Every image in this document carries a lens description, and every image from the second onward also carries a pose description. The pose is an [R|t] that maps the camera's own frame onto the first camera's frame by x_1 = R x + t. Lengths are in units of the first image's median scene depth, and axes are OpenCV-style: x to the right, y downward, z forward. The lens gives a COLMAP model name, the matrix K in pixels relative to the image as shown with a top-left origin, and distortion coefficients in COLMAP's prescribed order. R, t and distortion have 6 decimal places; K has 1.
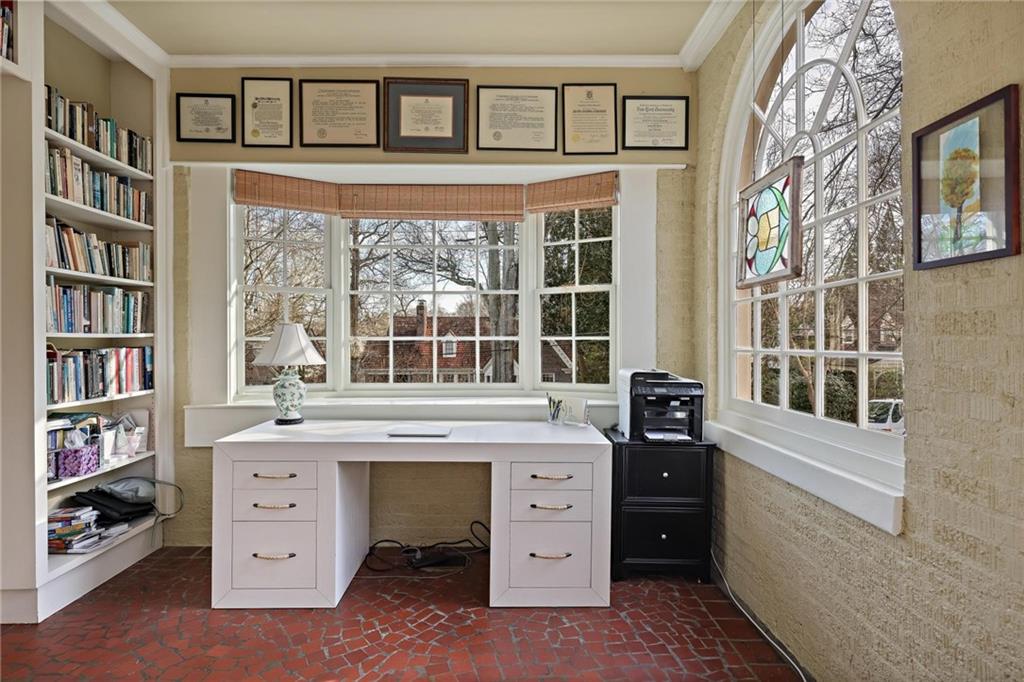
lens RADIAL K [[556.0, 0, 511.9], [0, 556.0, 338.5], [0, 0, 1]] dist [0.001424, 0.001436]
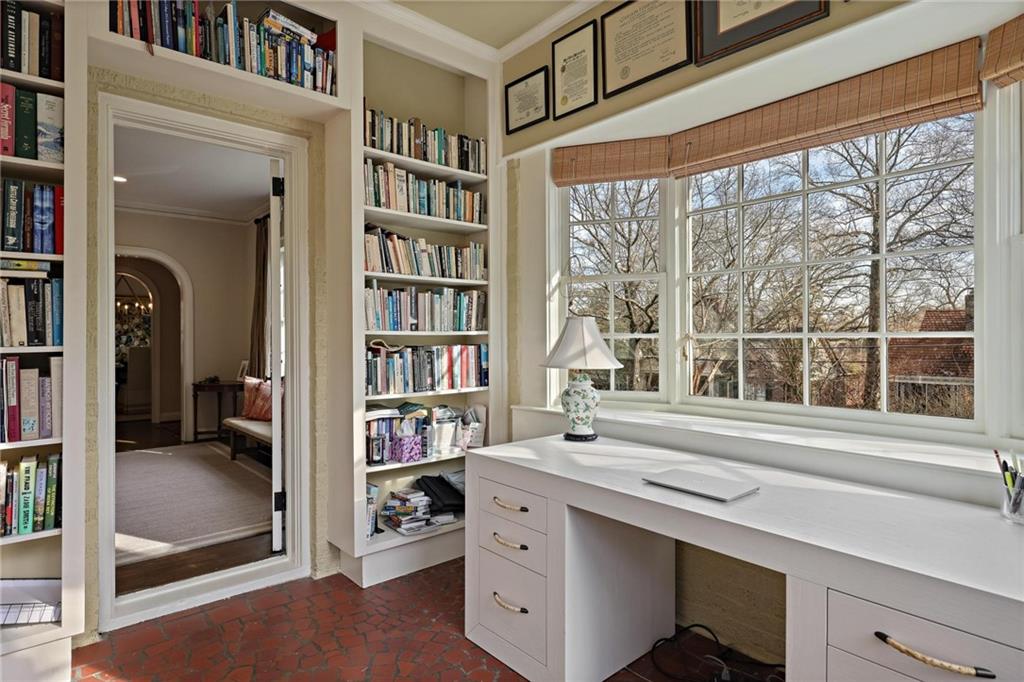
lens RADIAL K [[556.0, 0, 511.9], [0, 556.0, 338.5], [0, 0, 1]] dist [0.001424, 0.001436]
pose [[0.643598, 0.000607, -0.765364, 0.172172], [0.000223, 0.999999, 0.000981, 0.003386], [0.765364, -0.000802, 0.643597, 0.421985]]
